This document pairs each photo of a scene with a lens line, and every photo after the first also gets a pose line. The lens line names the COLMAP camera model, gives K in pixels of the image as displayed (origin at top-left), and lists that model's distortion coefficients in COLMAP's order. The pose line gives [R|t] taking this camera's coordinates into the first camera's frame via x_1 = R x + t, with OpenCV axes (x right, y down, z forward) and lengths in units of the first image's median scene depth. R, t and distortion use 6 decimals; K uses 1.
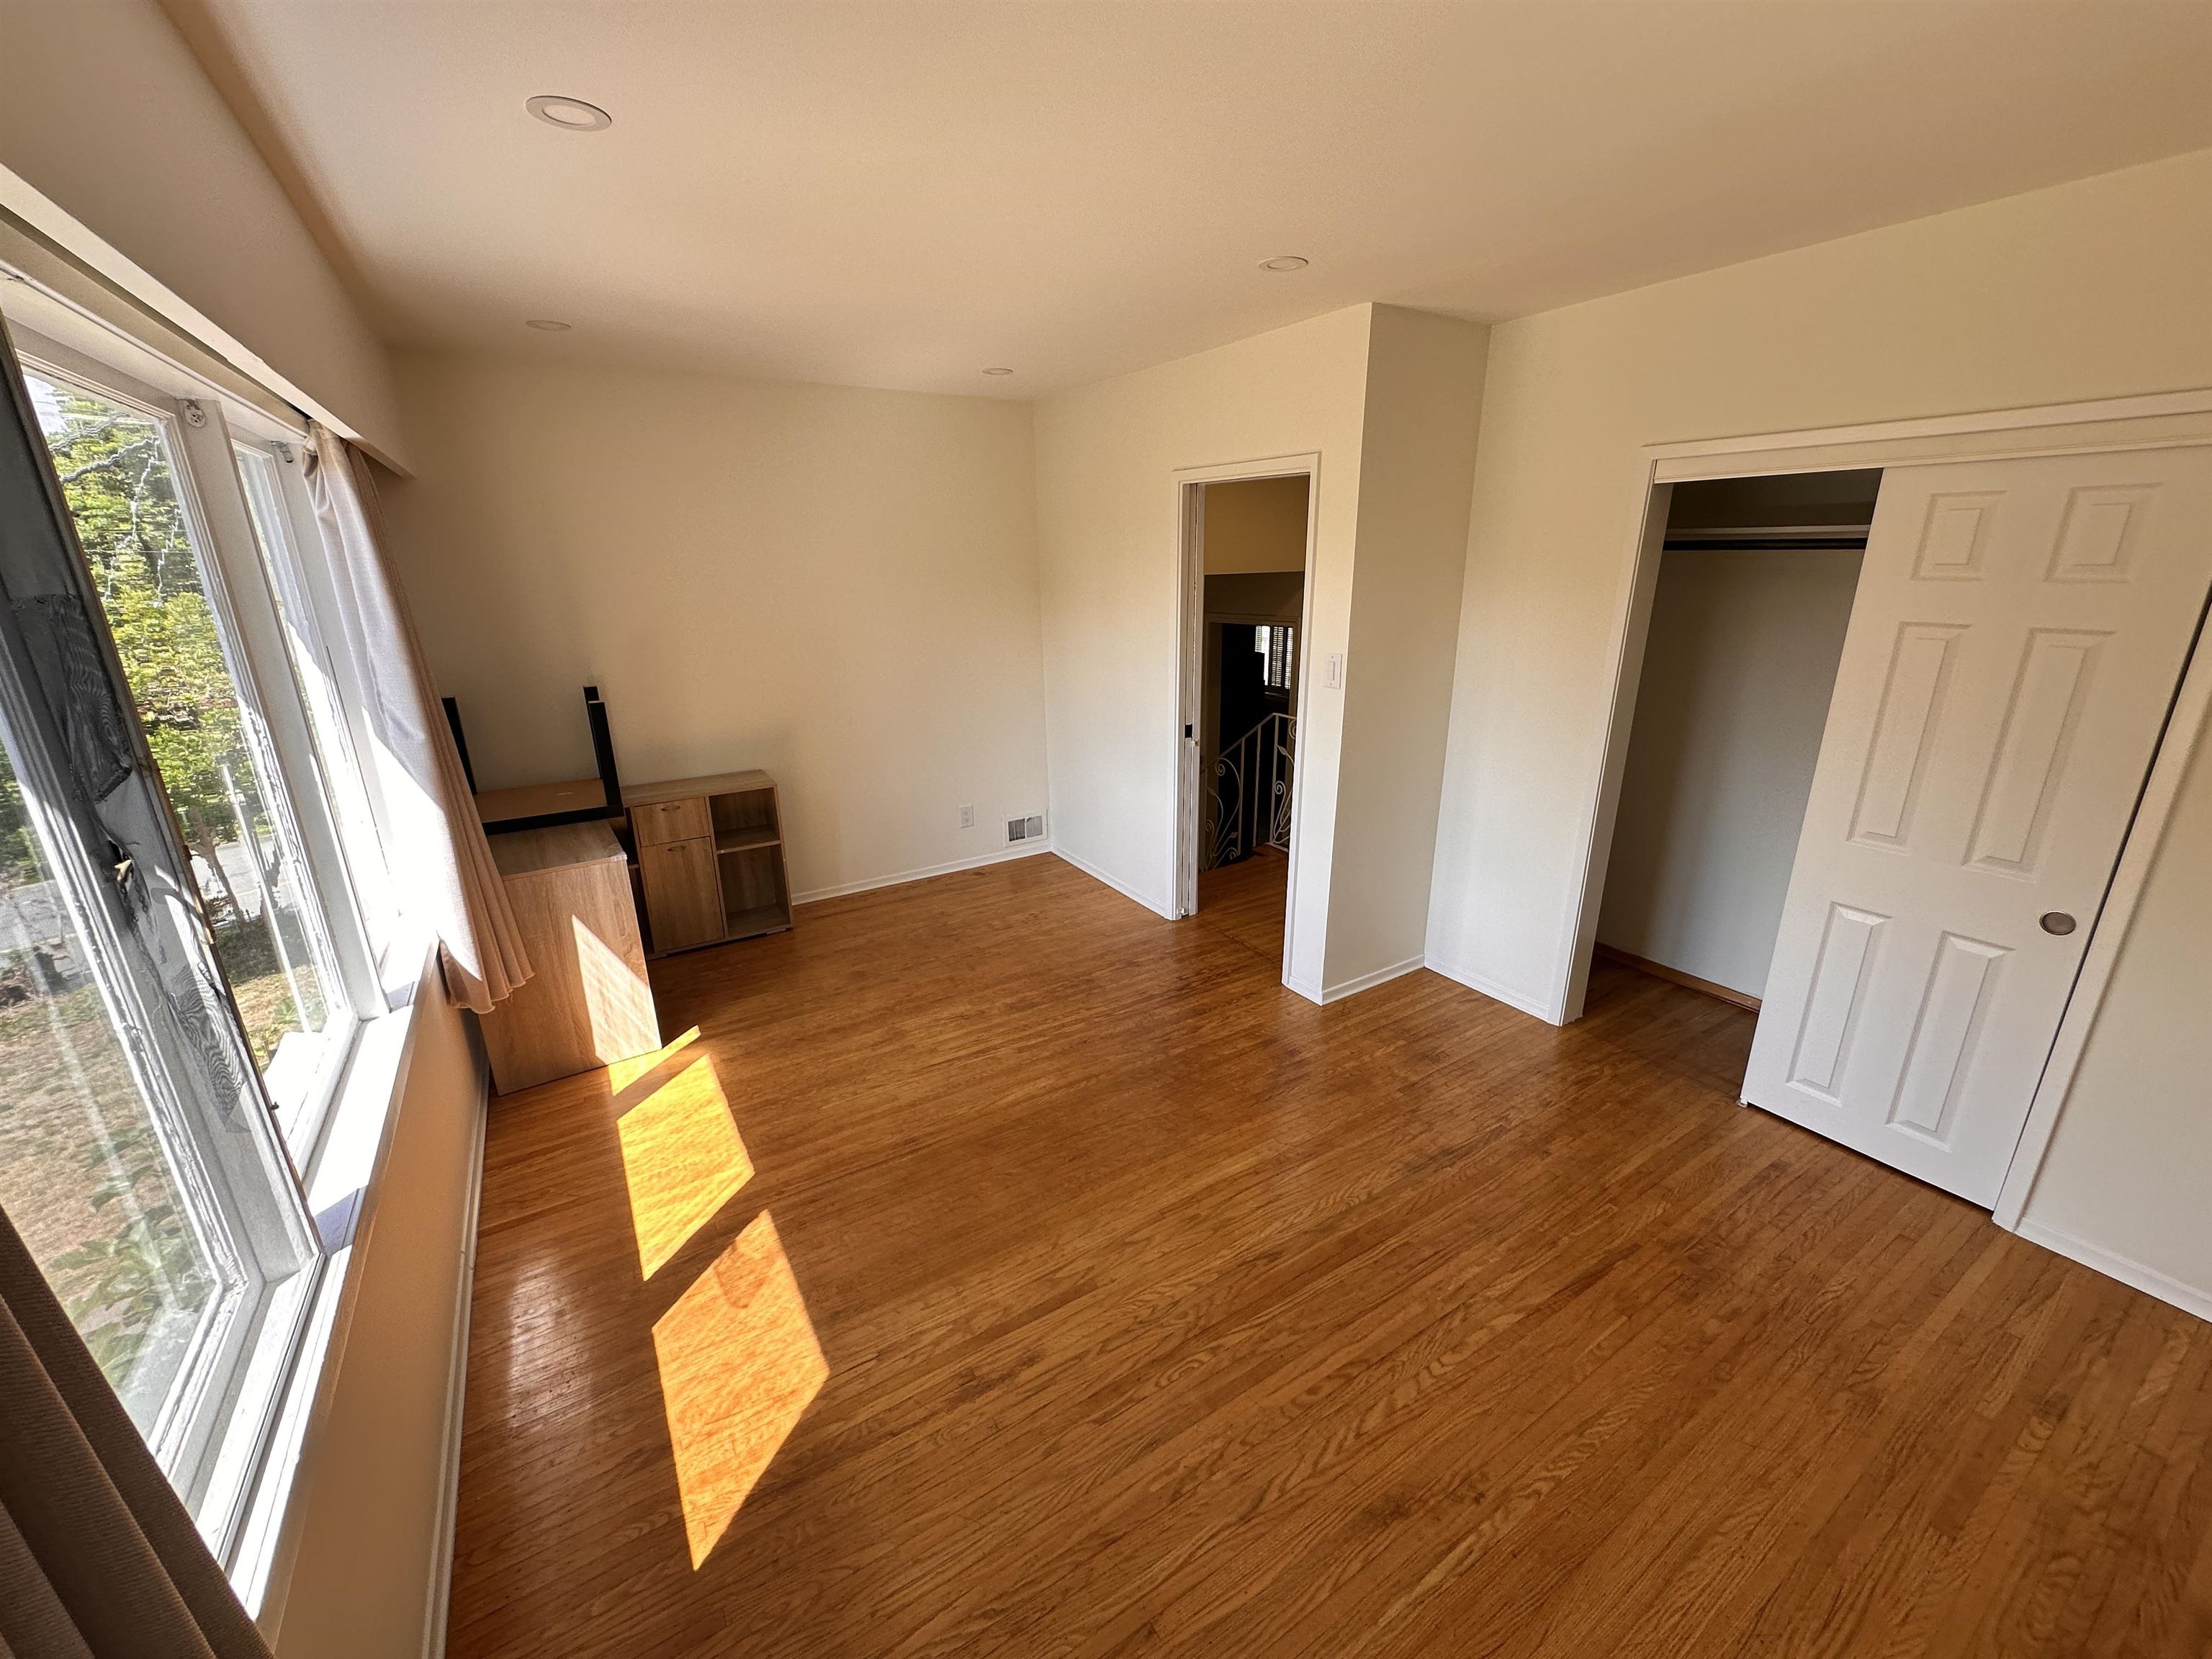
lens RADIAL K [[880.6, 0, 1106.2], [0, 880.6, 832.2], [0, 0, 1]] dist [-0.001188, 0.000024]
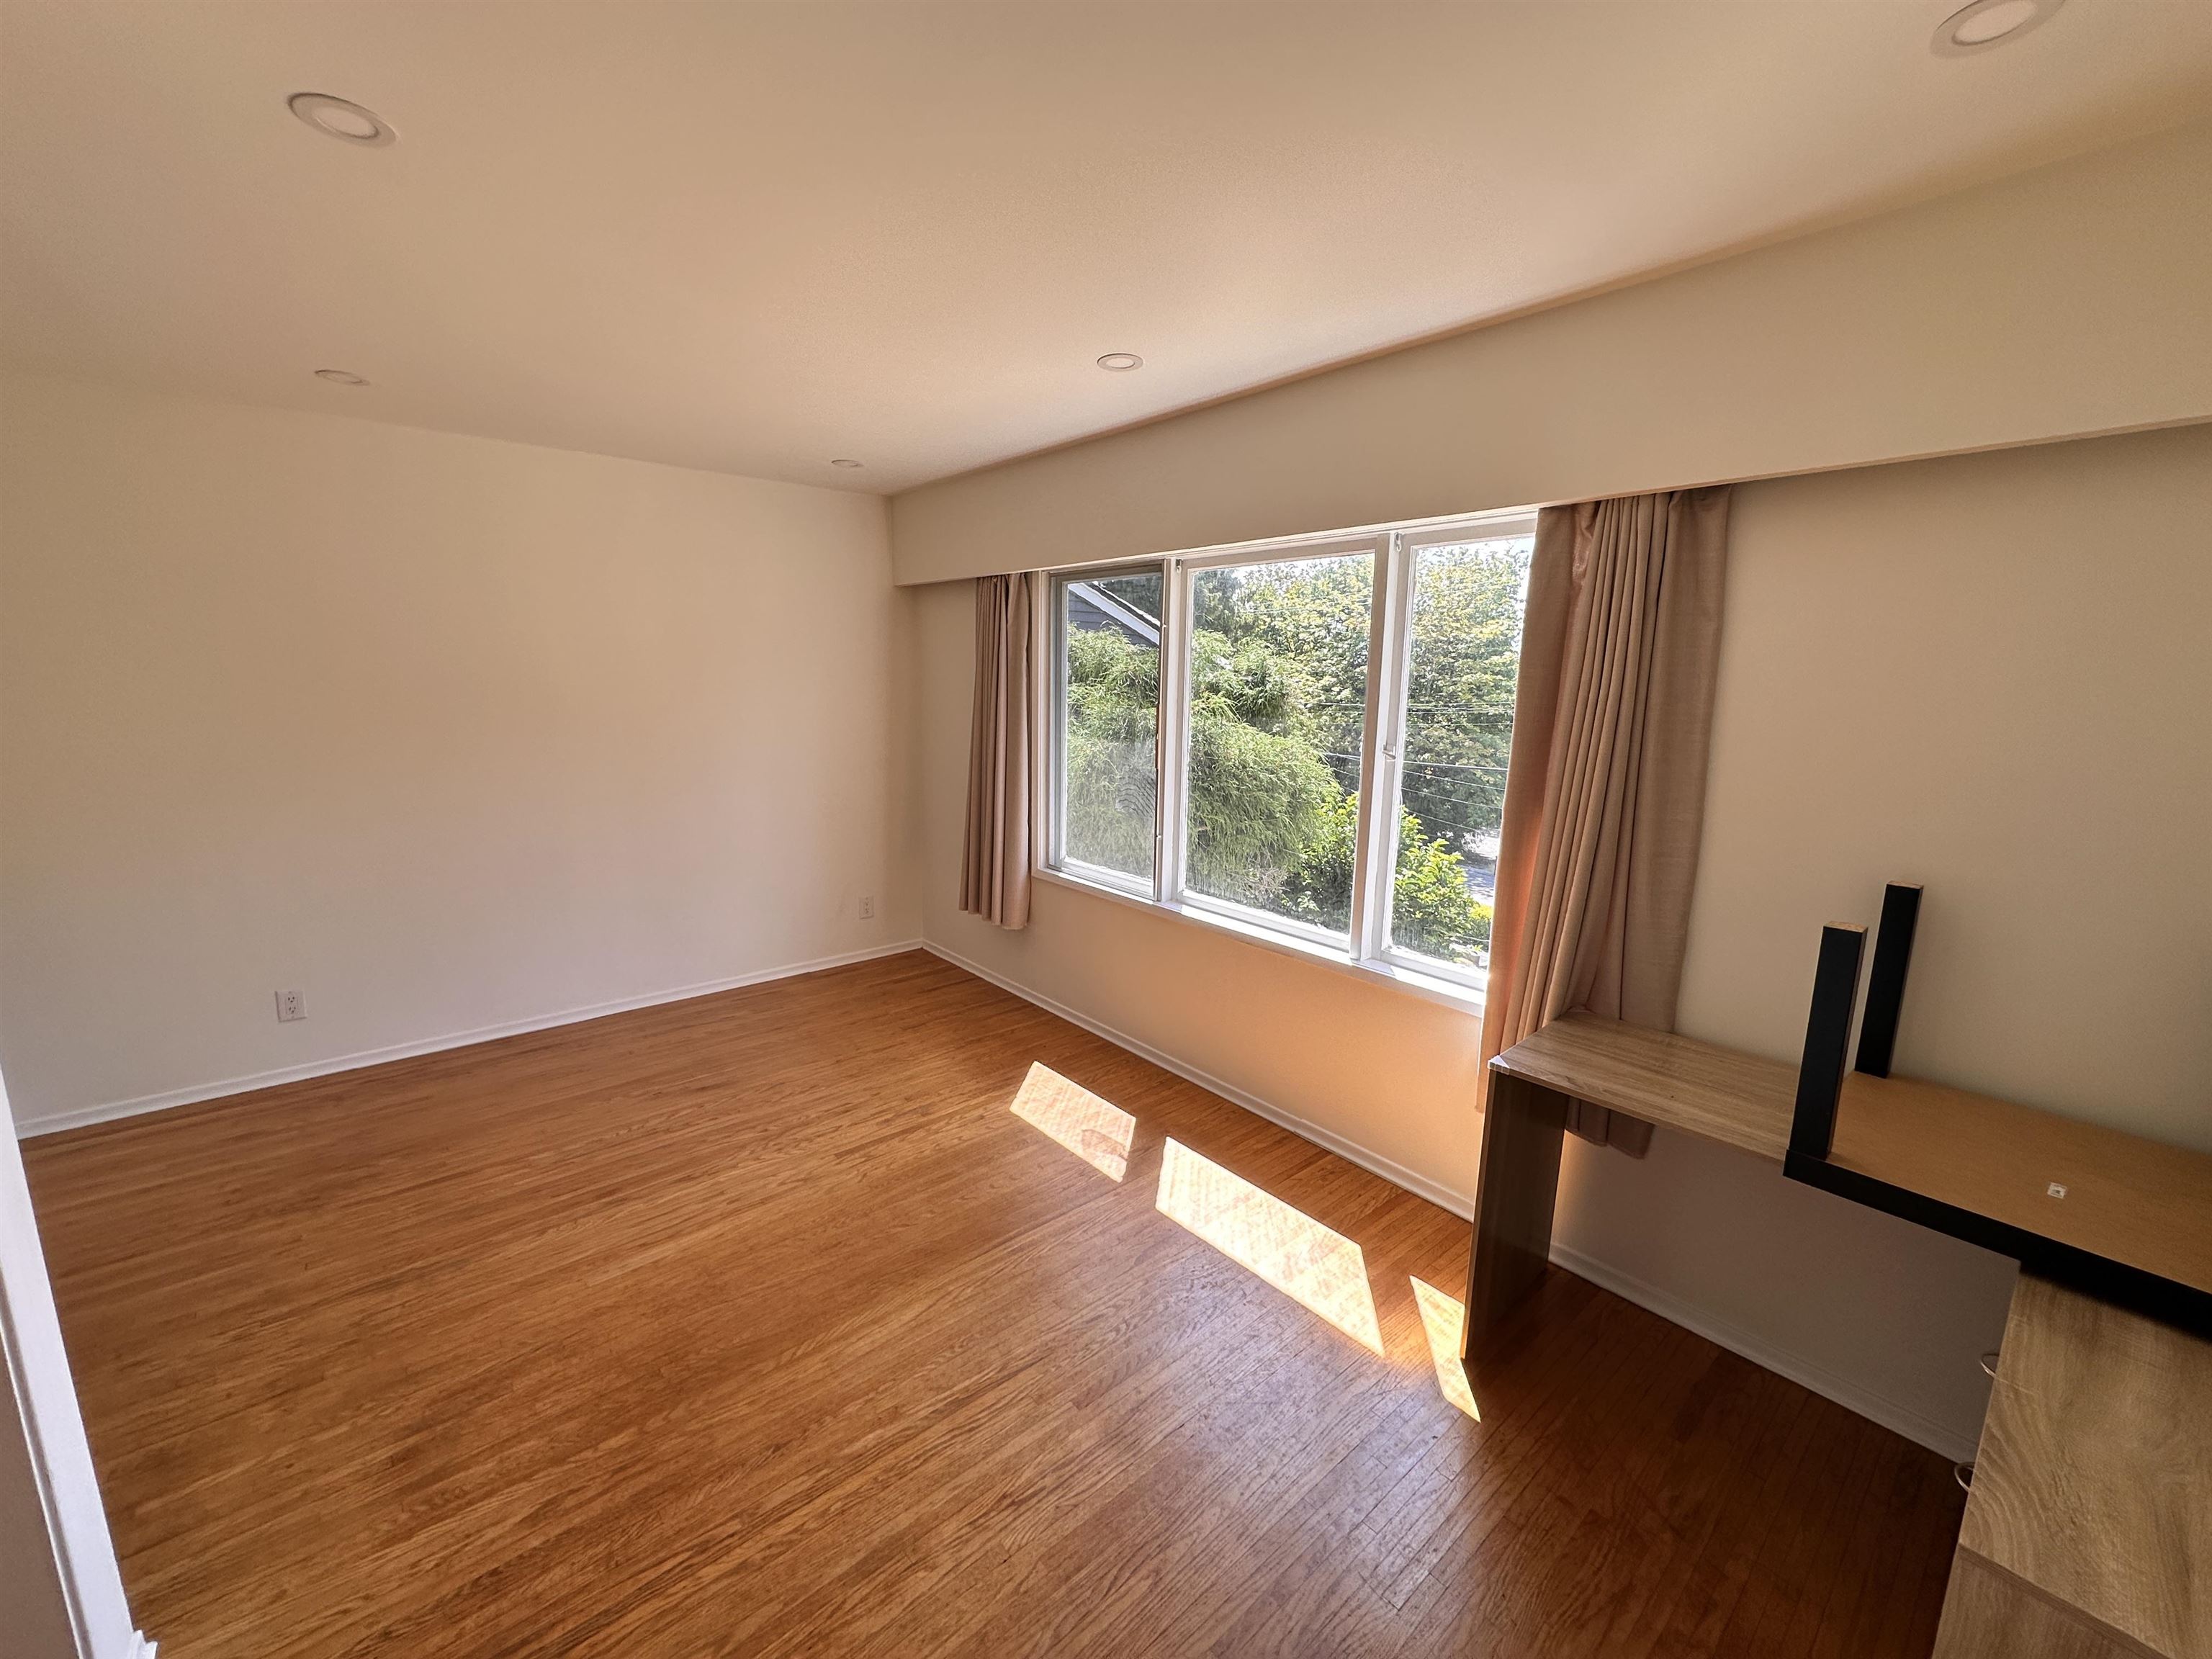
lens RADIAL K [[880.6, 0, 1106.2], [0, 880.6, 829.6], [0, 0, 1]] dist [-0.001188, 0.000024]
pose [[-0.989724, 0.023345, -0.141073, -0.235707], [-0.045574, 0.883631, 0.465961, -0.557898], [0.135534, 0.467602, -0.873487, 1.941101]]
